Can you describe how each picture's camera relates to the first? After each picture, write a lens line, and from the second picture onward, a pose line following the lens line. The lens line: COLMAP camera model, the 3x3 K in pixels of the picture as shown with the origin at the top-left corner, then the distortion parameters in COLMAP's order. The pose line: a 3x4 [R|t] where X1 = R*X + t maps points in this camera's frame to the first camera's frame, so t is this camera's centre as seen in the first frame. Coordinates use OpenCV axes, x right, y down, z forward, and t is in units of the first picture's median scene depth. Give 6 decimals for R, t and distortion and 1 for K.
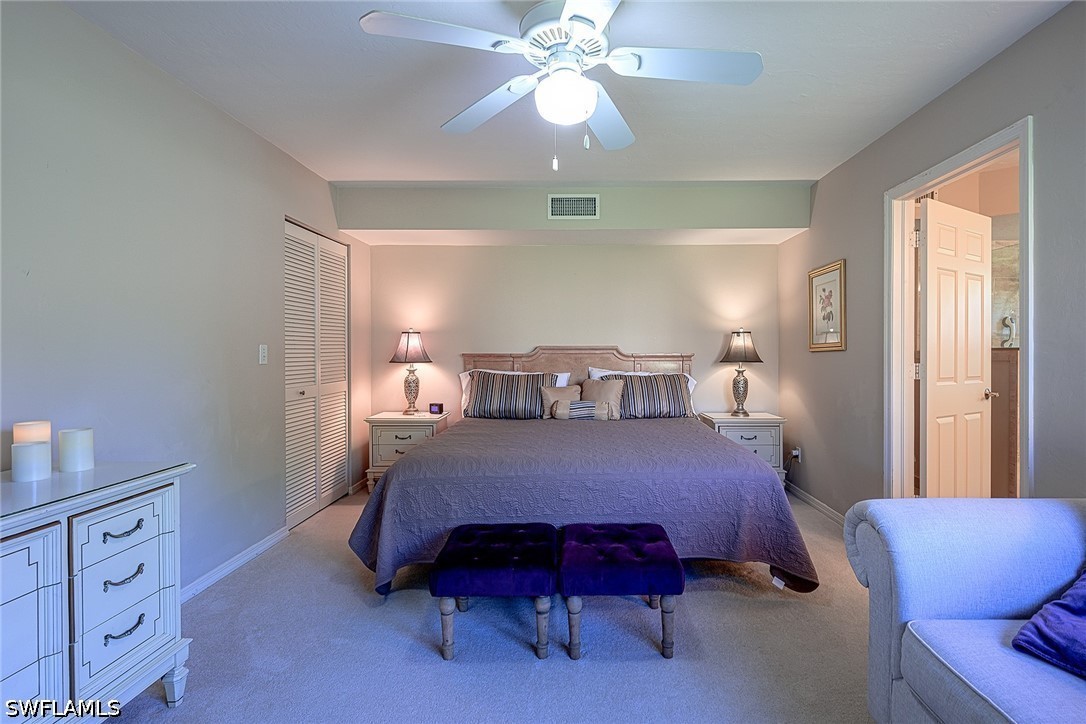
lens RADIAL K [[500.8, 0, 545.3], [0, 500.8, 353.6], [0, 0, 1]] dist [-0.000624, -0.000591]
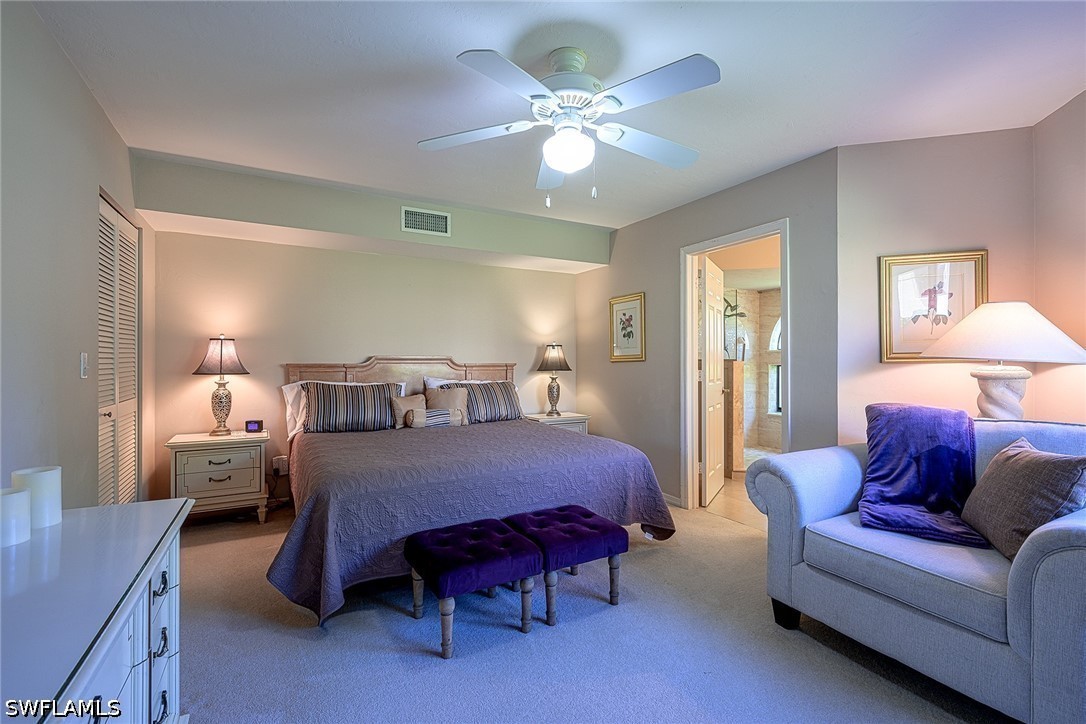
lens RADIAL K [[485.0, 0, 543.8], [0, 485.0, 358.5], [0, 0, 1]] dist [0.000442, 0.000843]
pose [[0.869208, 0.003858, 0.494432, -0.250273], [0.000883, 0.999956, -0.009356, -0.000819], [-0.494446, 0.008569, 0.869166, 0.010030]]
